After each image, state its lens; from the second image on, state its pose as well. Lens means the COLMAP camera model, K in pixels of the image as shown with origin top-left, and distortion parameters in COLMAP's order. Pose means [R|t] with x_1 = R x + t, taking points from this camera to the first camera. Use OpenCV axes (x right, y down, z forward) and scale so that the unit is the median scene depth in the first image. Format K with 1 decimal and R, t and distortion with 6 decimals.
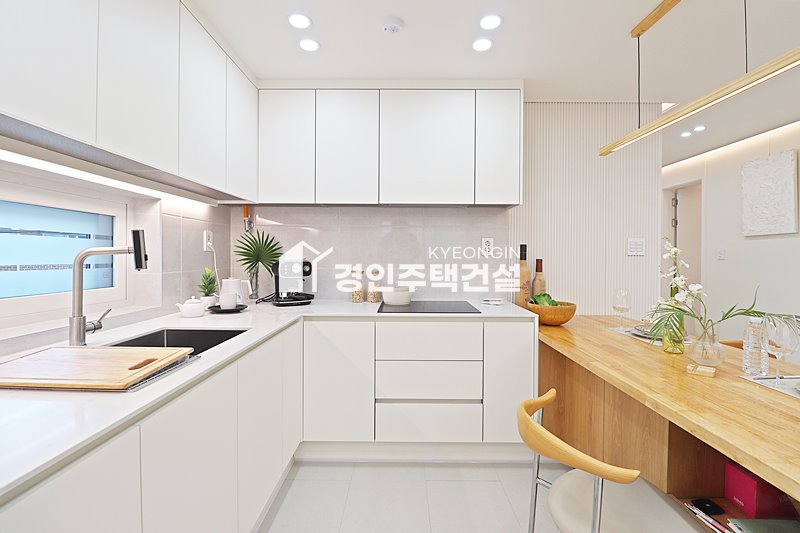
lens RADIAL K [[370.6, 0, 403.3], [0, 370.6, 258.5], [0, 0, 1]] dist [0.001217, -0.011764]
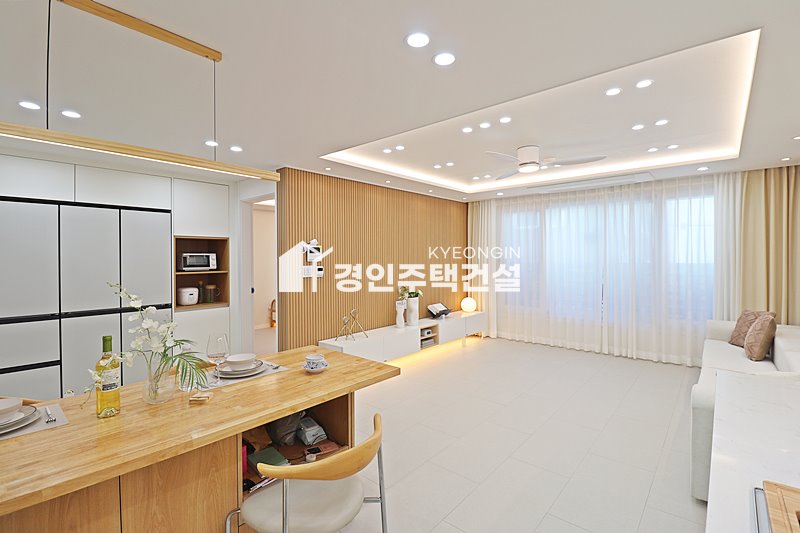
lens RADIAL K [[370.6, 0, 400.0], [0, 370.6, 257.4], [0, 0, 1]] dist [0.001217, -0.011764]
pose [[-0.750074, 0.000098, 0.661354, -0.257881], [0.007710, 0.999933, 0.008596, -0.084620], [-0.661309, 0.011546, -0.750025, 0.894268]]
